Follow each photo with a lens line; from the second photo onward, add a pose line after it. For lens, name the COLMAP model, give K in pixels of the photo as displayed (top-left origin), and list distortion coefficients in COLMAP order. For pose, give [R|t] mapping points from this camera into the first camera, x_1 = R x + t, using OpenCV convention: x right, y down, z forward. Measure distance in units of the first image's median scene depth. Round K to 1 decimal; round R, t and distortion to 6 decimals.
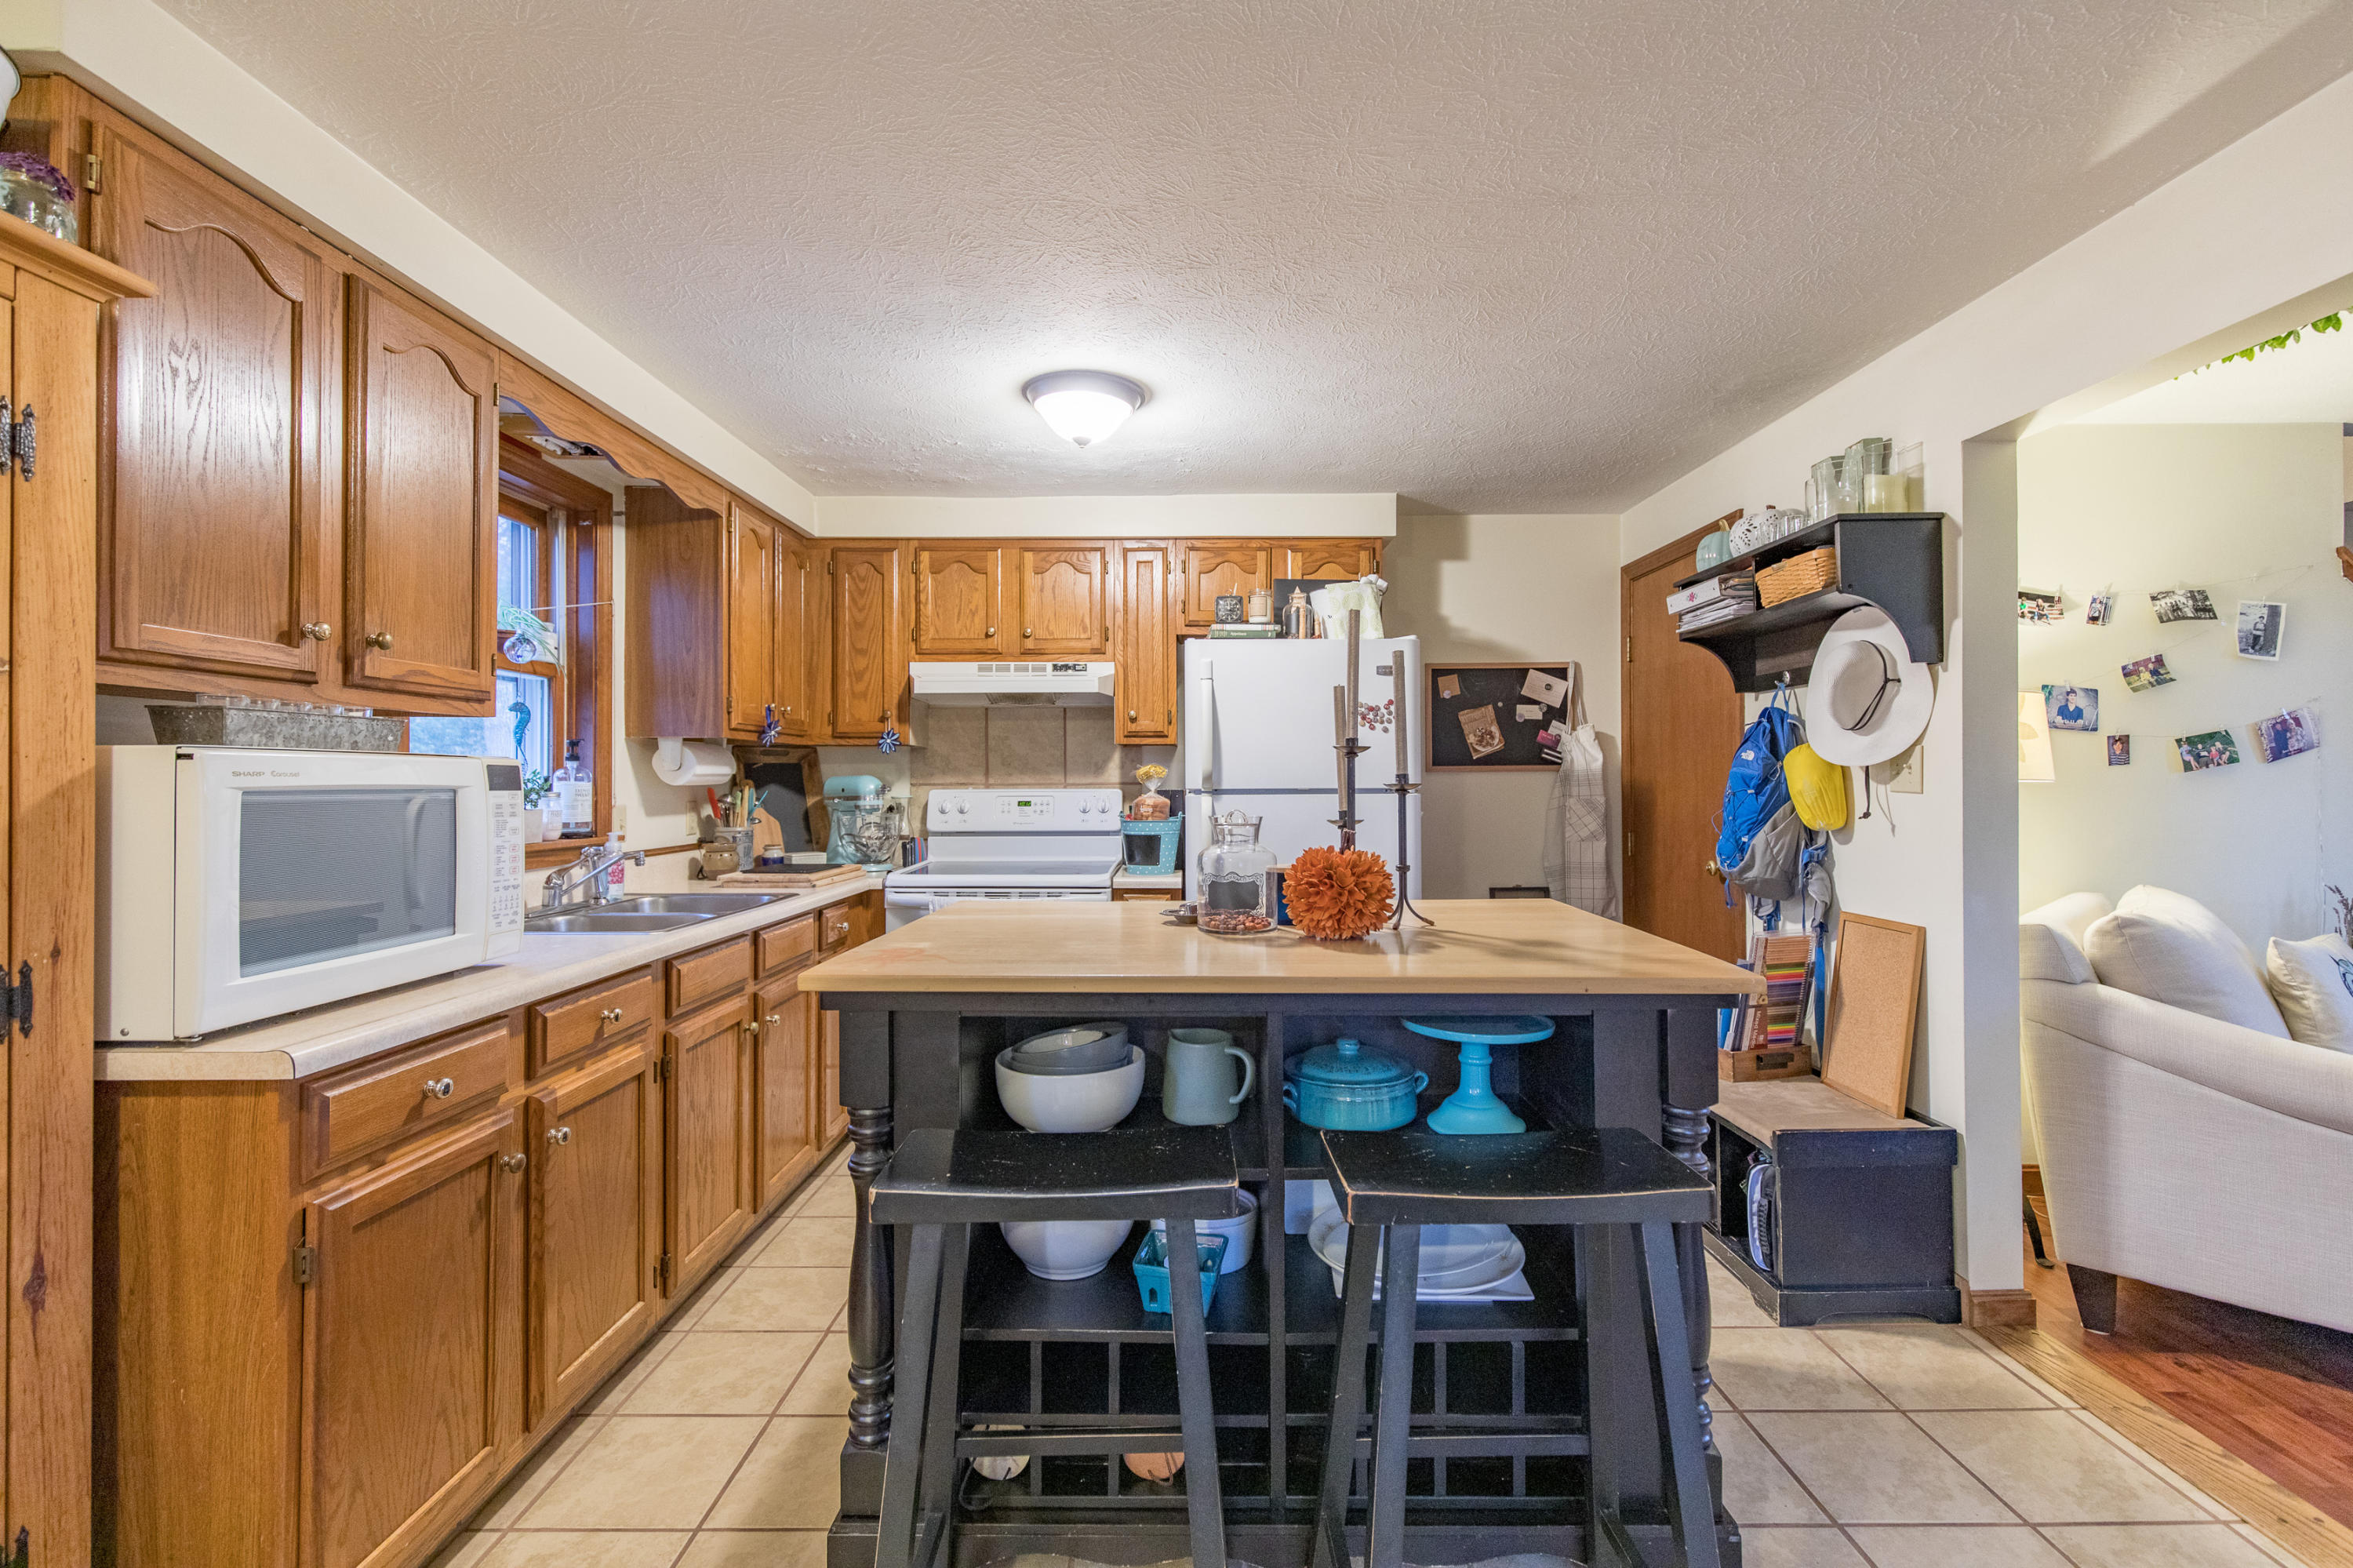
lens RADIAL K [[1055.9, 0, 1189.8], [0, 1055.9, 775.1], [0, 0, 1]] dist [0.004938, -0.000208]
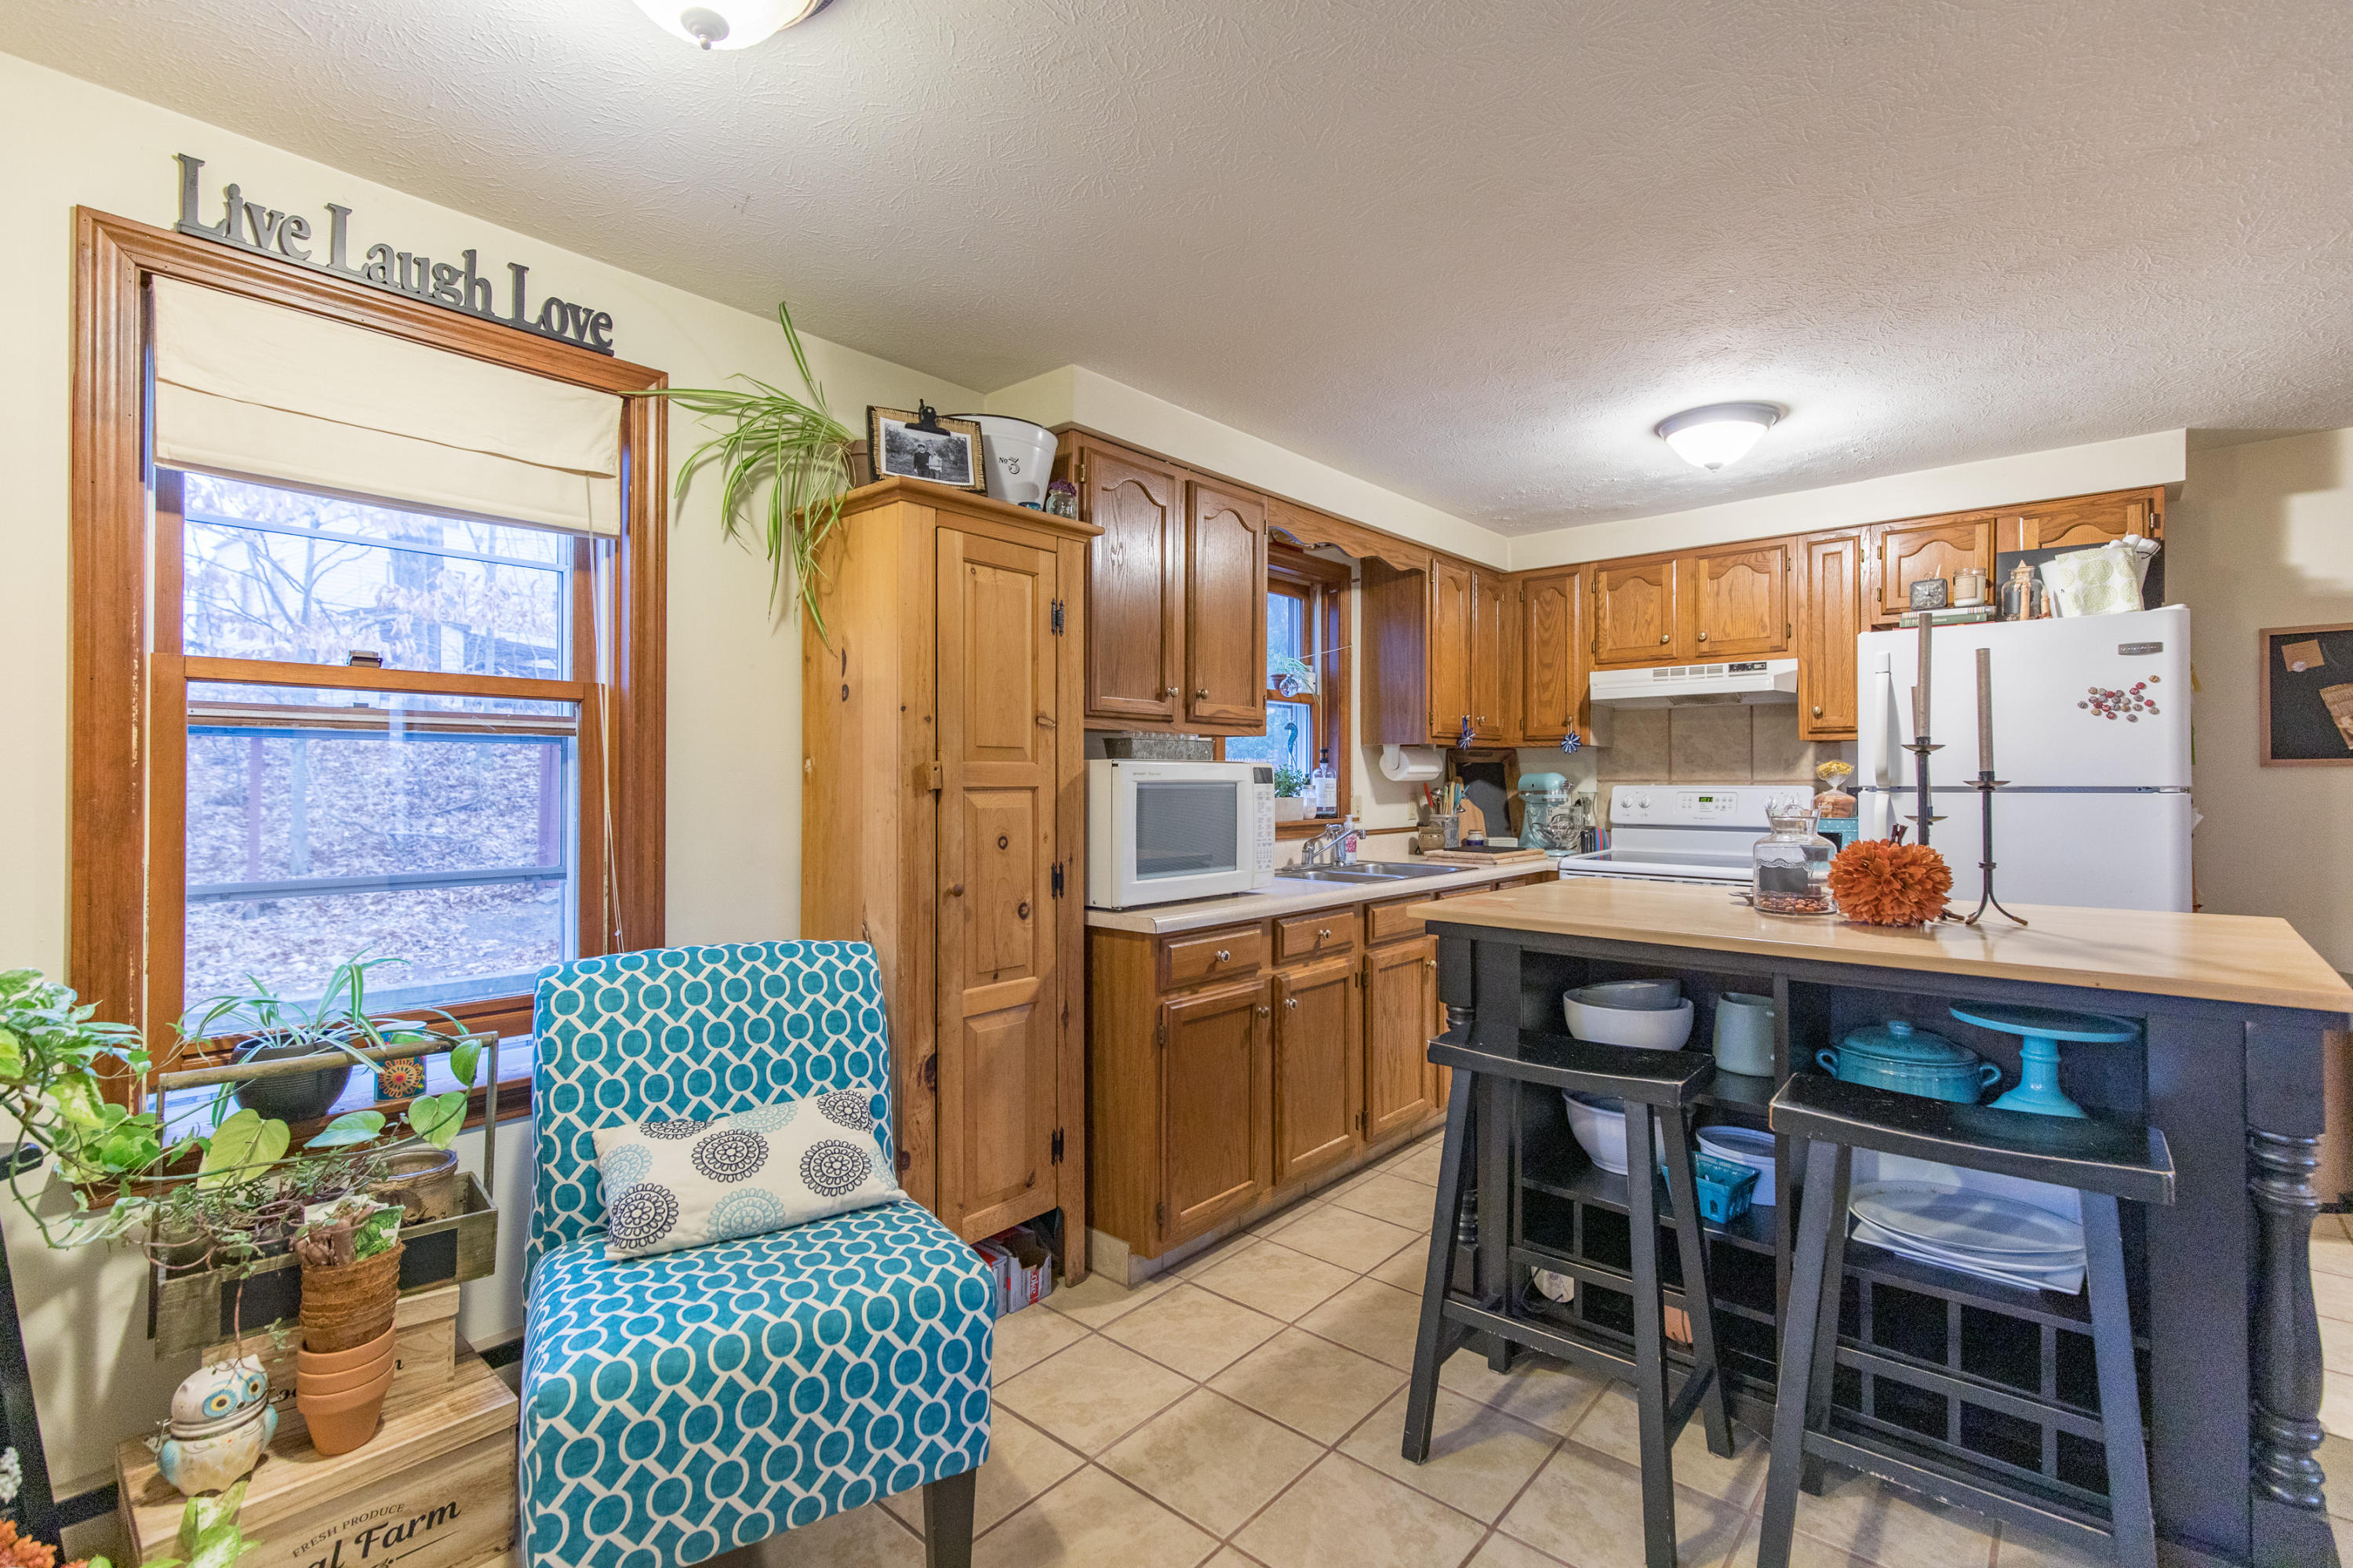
lens RADIAL K [[1051.3, 0, 1179.4], [0, 1051.3, 775.5], [0, 0, 1]] dist [0.000526, -0.000336]
pose [[0.751916, -0.000290, -0.659258, 0.176971], [0.002976, 0.999991, 0.002953, -0.001473], [0.659252, -0.004183, 0.751911, -0.160697]]
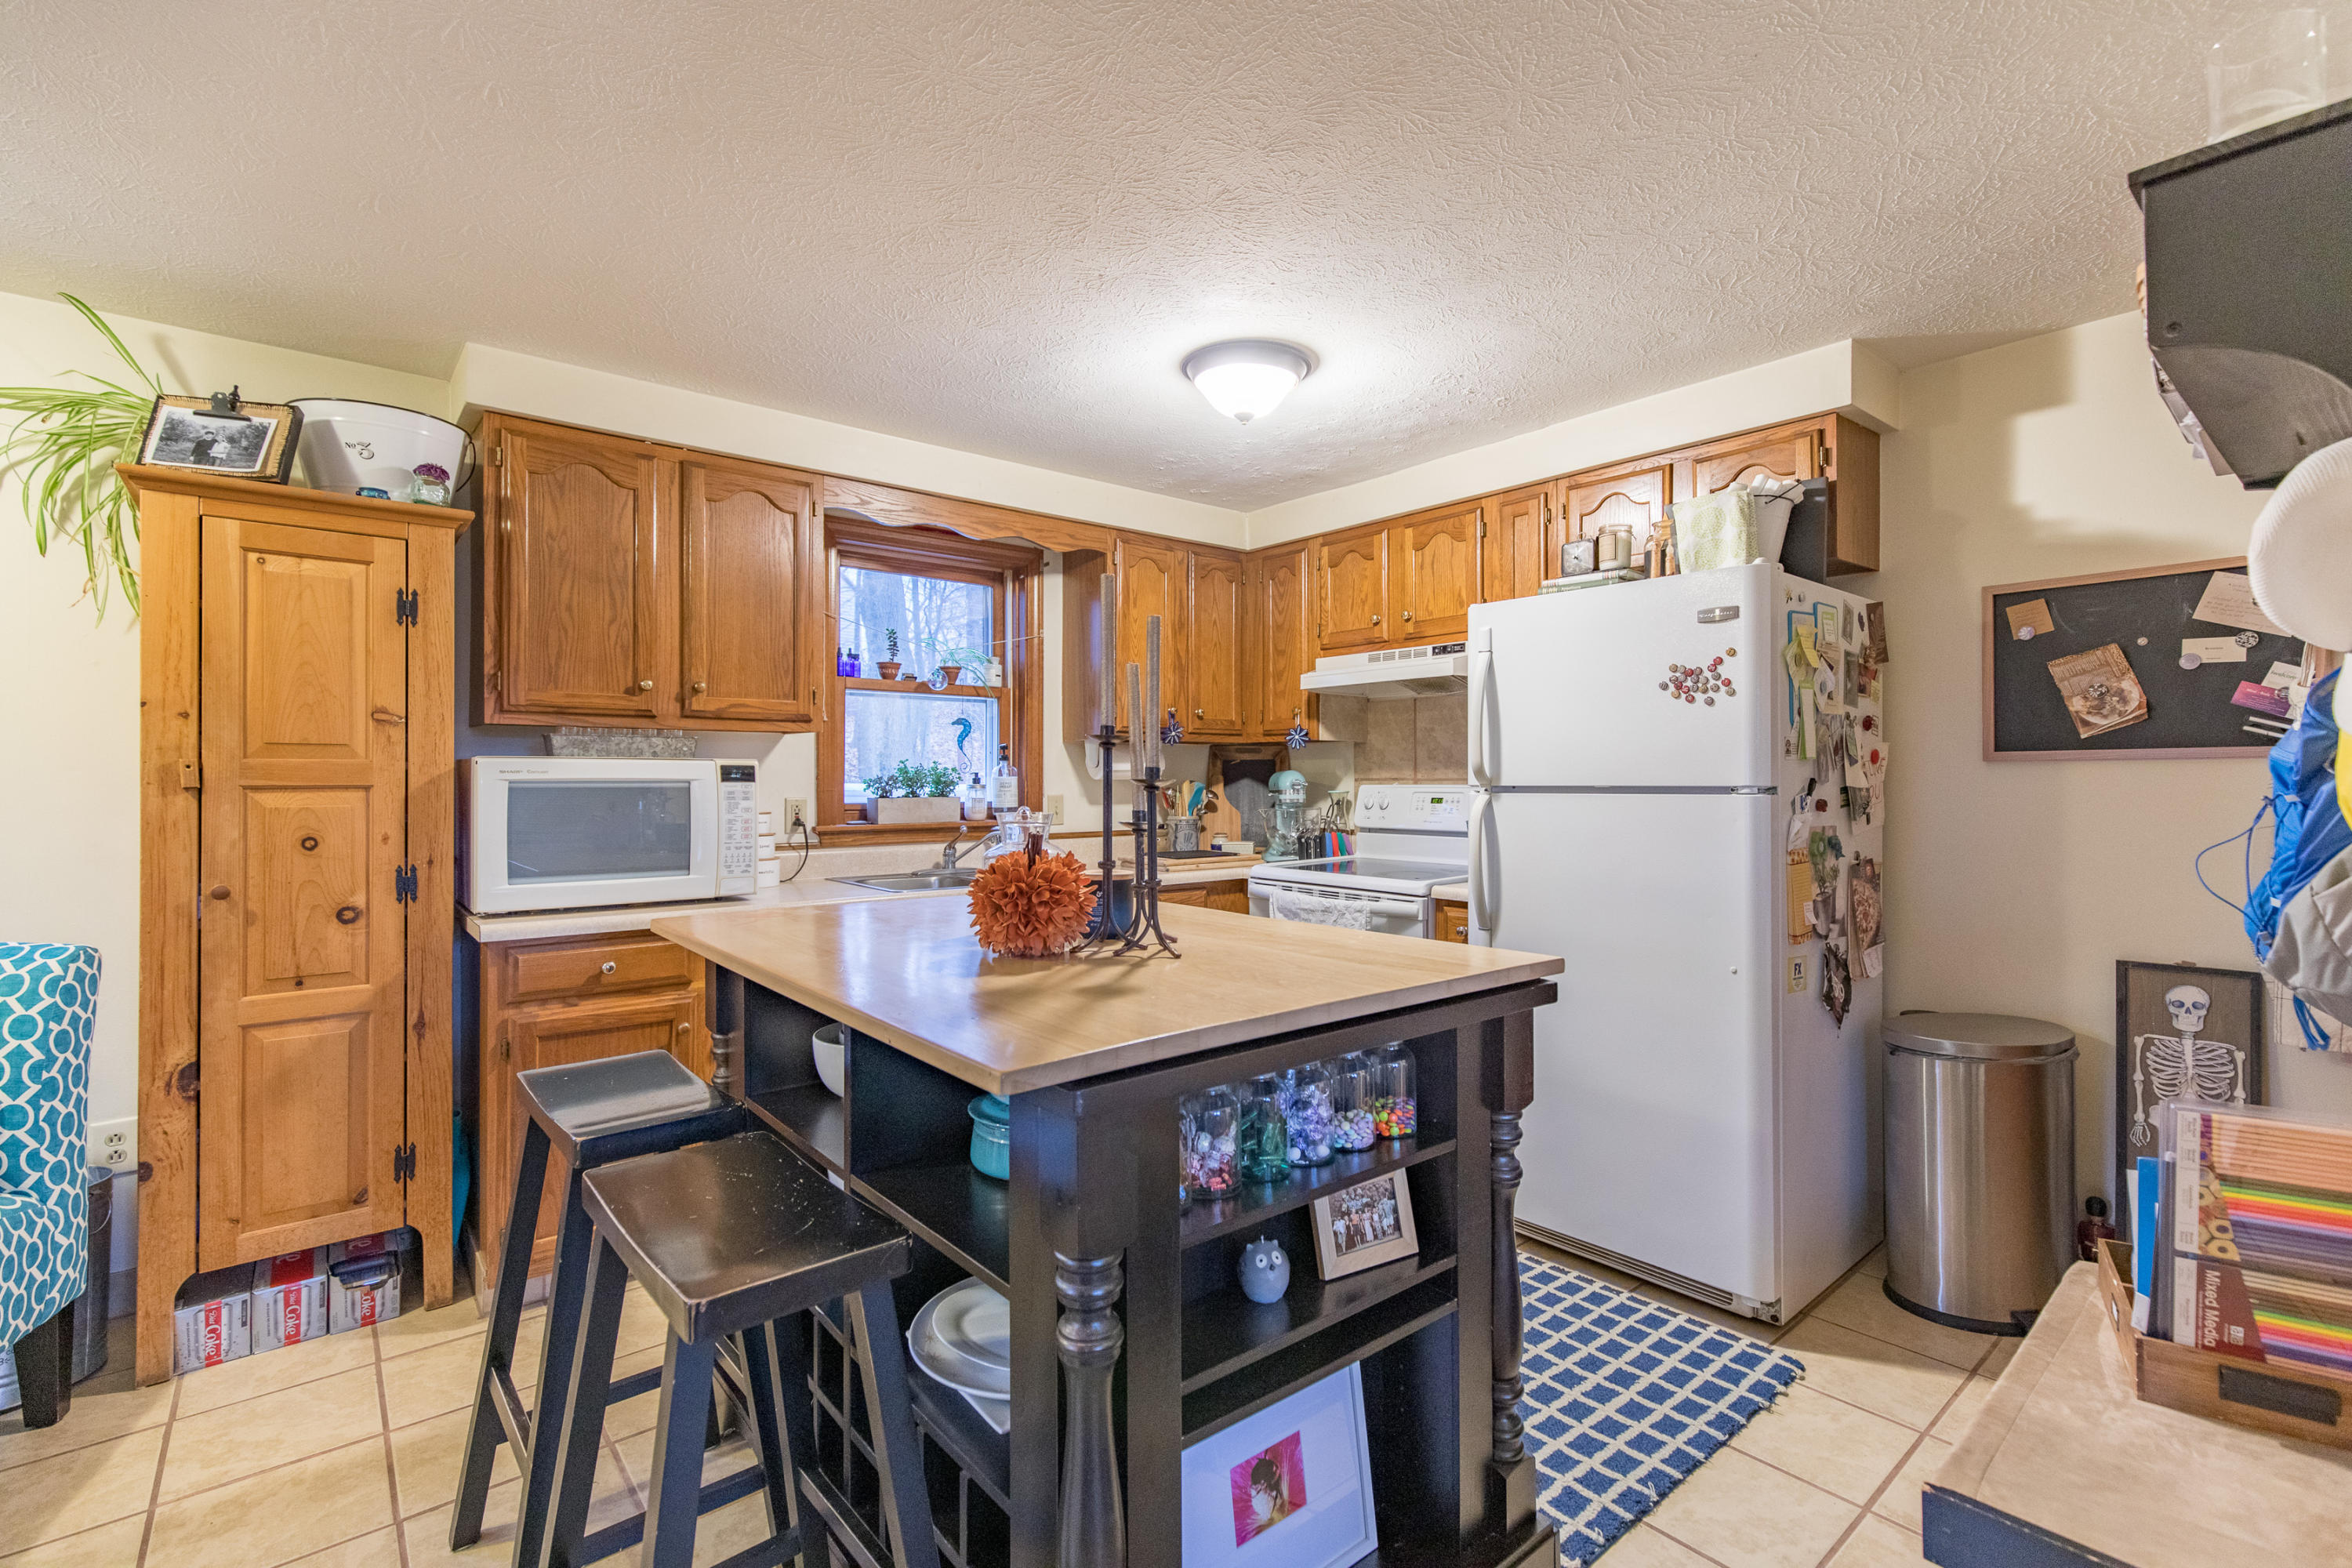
lens RADIAL K [[1055.4, 0, 1189.3], [0, 1055.4, 775.1], [0, 0, 1]] dist [0.004938, -0.000208]
pose [[0.643164, -0.001210, -0.765727, 0.527279], [0.004393, 0.999988, 0.002109, 0.002398], [0.765715, -0.004720, 0.643162, 0.313639]]
